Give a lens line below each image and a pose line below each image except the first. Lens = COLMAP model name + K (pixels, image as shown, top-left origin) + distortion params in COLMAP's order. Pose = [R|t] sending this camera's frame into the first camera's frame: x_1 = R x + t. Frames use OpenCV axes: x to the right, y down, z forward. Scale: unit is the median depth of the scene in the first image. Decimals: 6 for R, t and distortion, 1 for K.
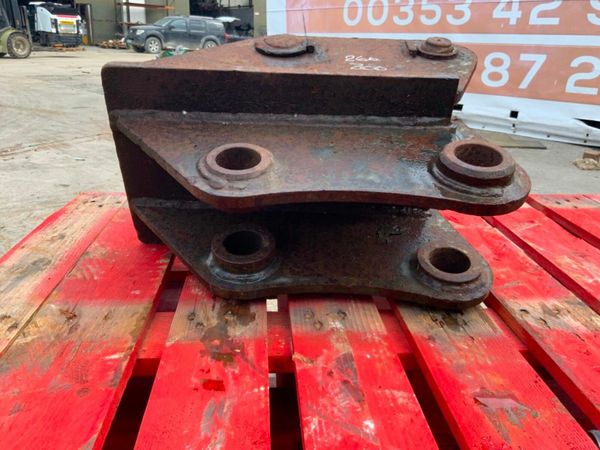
lens RADIAL K [[497.8, 0, 300.0], [0, 497.8, 225.0], [0, 0, 1]] dist [0.109024, -0.241327]
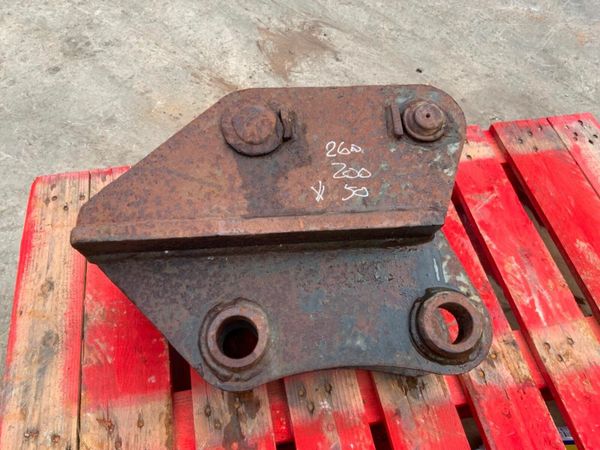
lens RADIAL K [[506.2, 0, 299.7], [0, 506.2, 220.3], [0, 0, 1]] dist [0.031114, -0.079002]
pose [[0.992449, -0.089744, 0.083608, -0.051406], [0.026573, 0.822780, 0.567739, -0.837658], [-0.119743, -0.561230, 0.818952, 0.202436]]
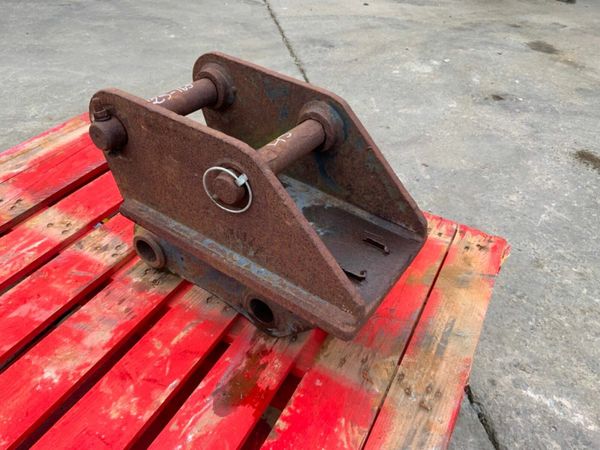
lens RADIAL K [[497.8, 0, 300.0], [0, 497.8, 225.0], [0, 0, 1]] dist [0.109024, -0.241327]
pose [[-0.847188, -0.404627, 0.344310, -0.567554], [0.075916, 0.549217, 0.832224, -1.163056], [-0.525841, 0.731189, -0.434573, 1.295783]]
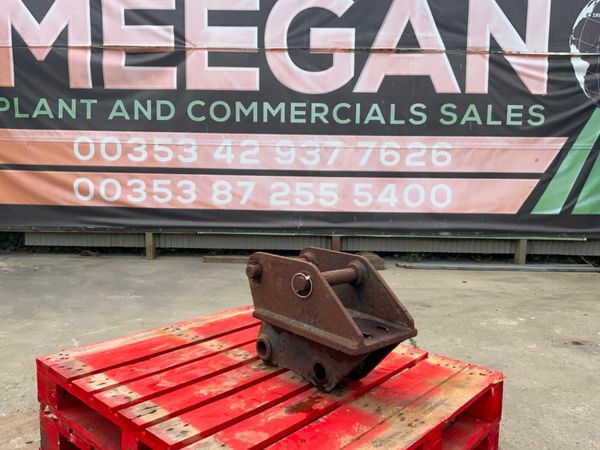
lens RADIAL K [[497.8, 0, 300.0], [0, 497.8, 225.0], [0, 0, 1]] dist [0.109024, -0.241327]
pose [[-0.694649, -0.117770, 0.709643, -1.617017], [0.210569, 0.910006, 0.357141, -1.397272], [-0.687840, 0.397516, -0.607336, 2.139059]]
